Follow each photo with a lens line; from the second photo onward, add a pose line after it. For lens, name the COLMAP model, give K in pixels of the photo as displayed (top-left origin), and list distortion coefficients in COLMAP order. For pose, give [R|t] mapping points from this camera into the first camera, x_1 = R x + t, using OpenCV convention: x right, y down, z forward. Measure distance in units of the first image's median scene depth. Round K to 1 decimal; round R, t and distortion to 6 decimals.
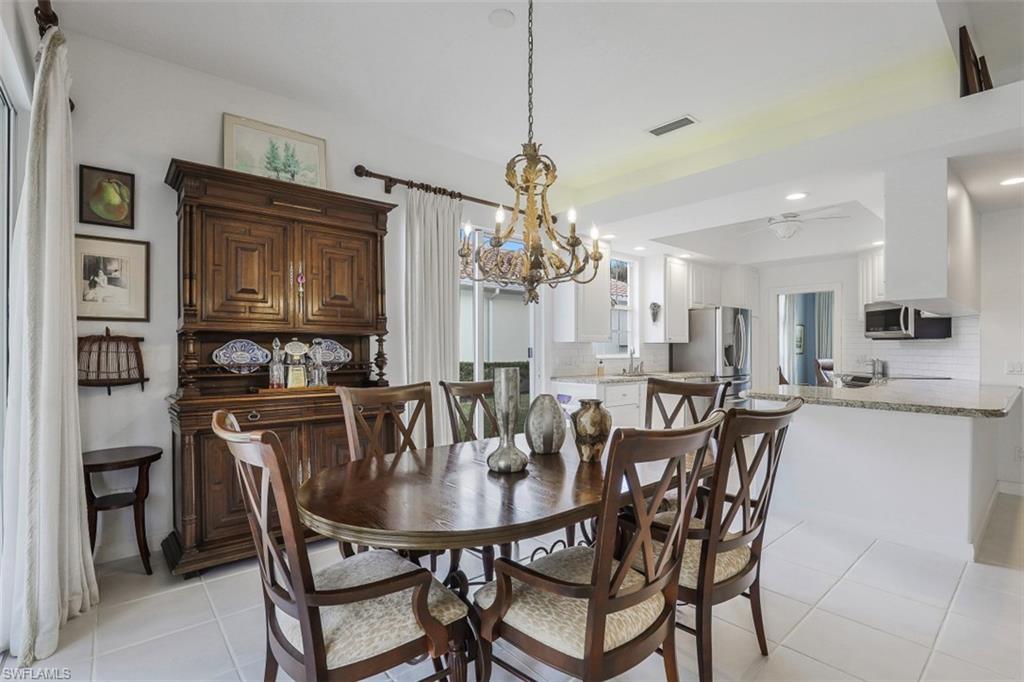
lens RADIAL K [[477.1, 0, 511.4], [0, 477.1, 348.0], [0, 0, 1]] dist [-0.030855, 0.001338]
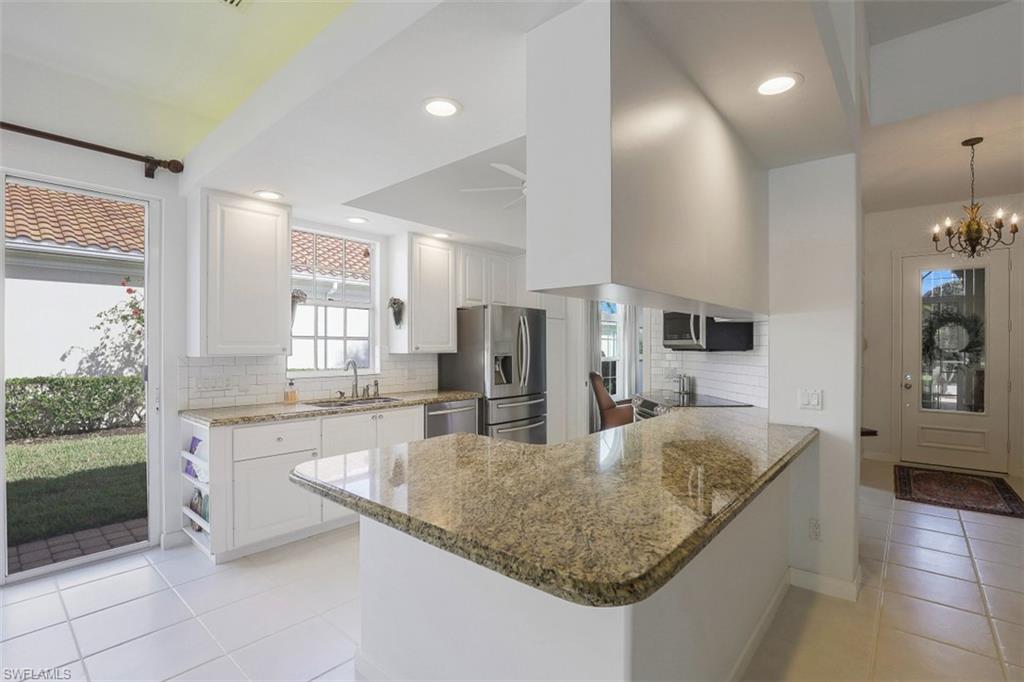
lens RADIAL K [[474.0, 0, 510.8], [0, 474.0, 348.0], [0, 0, 1]] dist [-0.041298, 0.010930]
pose [[0.988315, -0.000055, 0.152422, 0.455179], [-0.000434, 0.999995, 0.003180, -0.027136], [-0.152422, -0.003209, 0.988310, 0.324891]]
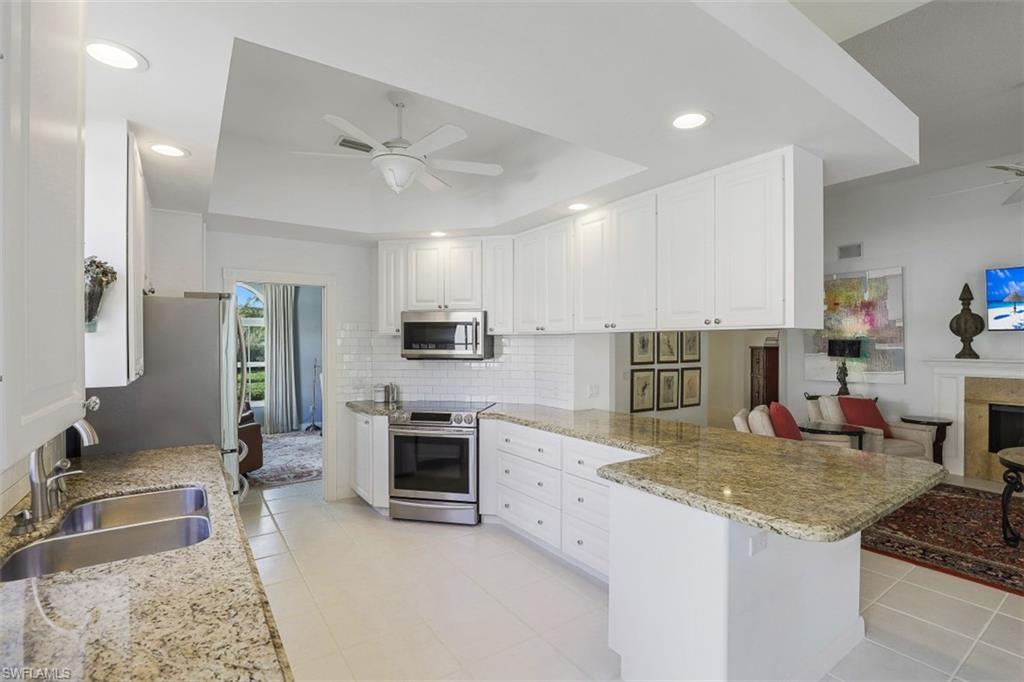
lens RADIAL K [[474.0, 0, 510.8], [0, 474.0, 348.0], [0, 0, 1]] dist [-0.041298, 0.010930]
pose [[0.108045, -0.010019, 0.994096, 0.033357], [-0.001251, 0.999947, 0.010214, -0.050757], [-0.994145, -0.002347, 0.108026, 0.870603]]
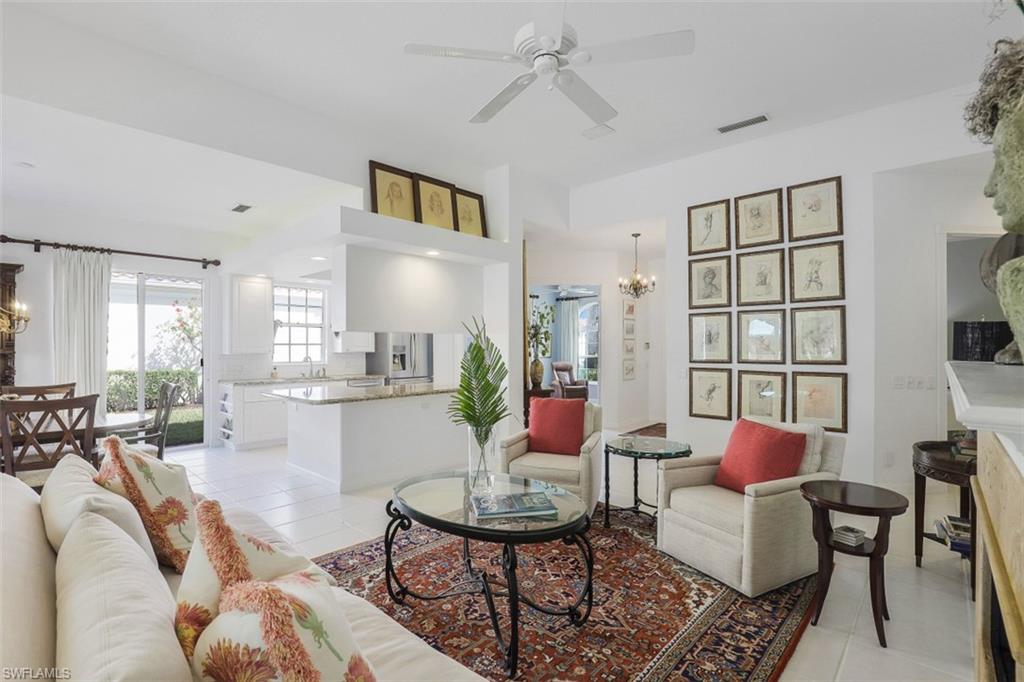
lens RADIAL K [[474.0, 0, 510.8], [0, 474.0, 348.0], [0, 0, 1]] dist [-0.041298, 0.010930]
pose [[0.993195, -0.002930, 0.116429, 0.784422], [0.002685, 0.999994, 0.002258, -0.031725], [-0.116435, -0.001930, 0.993196, -0.415681]]
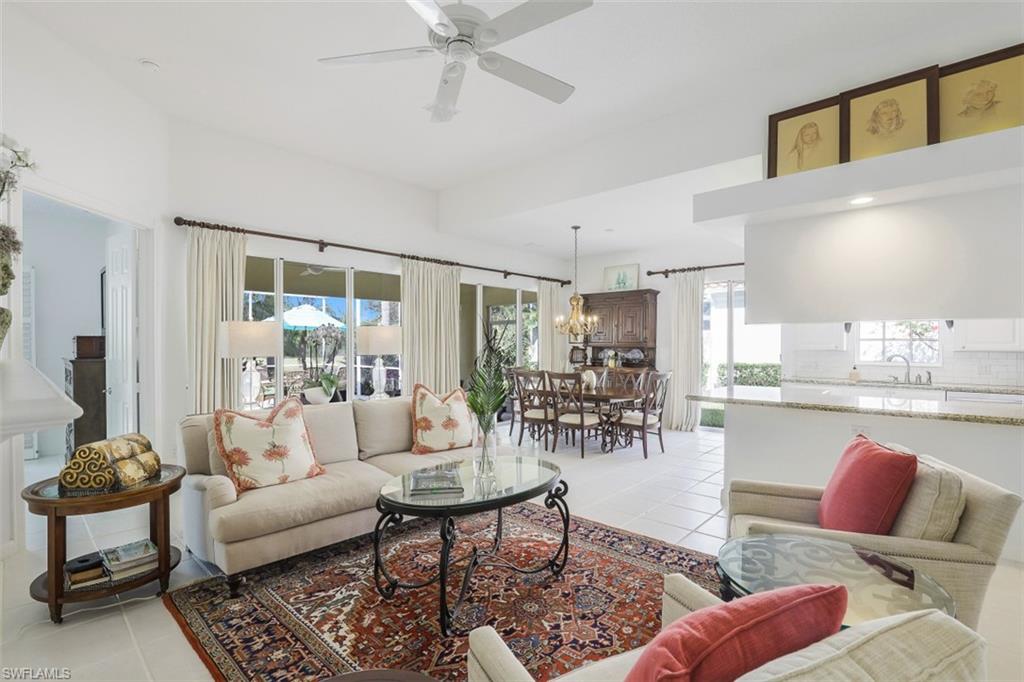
lens RADIAL K [[477.1, 0, 511.4], [0, 477.1, 348.0], [0, 0, 1]] dist [-0.030855, 0.001338]
pose [[0.120757, 0.006797, -0.992659, 1.370590], [-0.003185, 0.999974, 0.006460, -0.025711], [0.992677, 0.002381, 0.120775, 0.063173]]
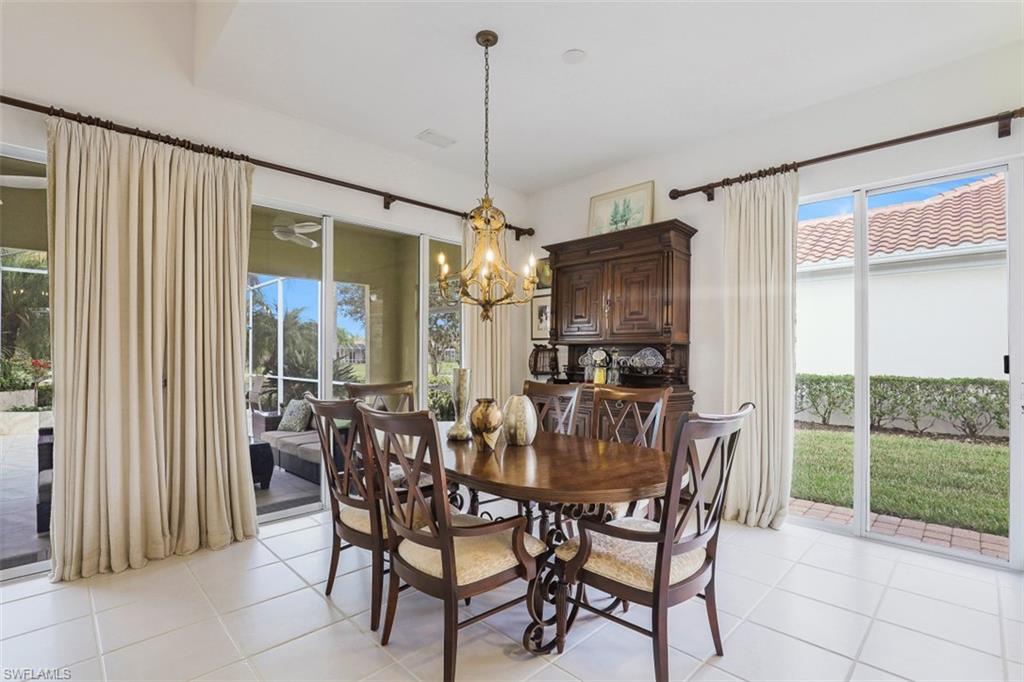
lens RADIAL K [[474.0, 0, 510.8], [0, 474.0, 348.0], [0, 0, 1]] dist [-0.041298, 0.010930]
pose [[0.066723, -0.013340, -0.997682, 0.557036], [-0.003456, 0.999902, -0.013601, 0.000441], [0.997766, 0.004355, 0.066671, 0.410168]]
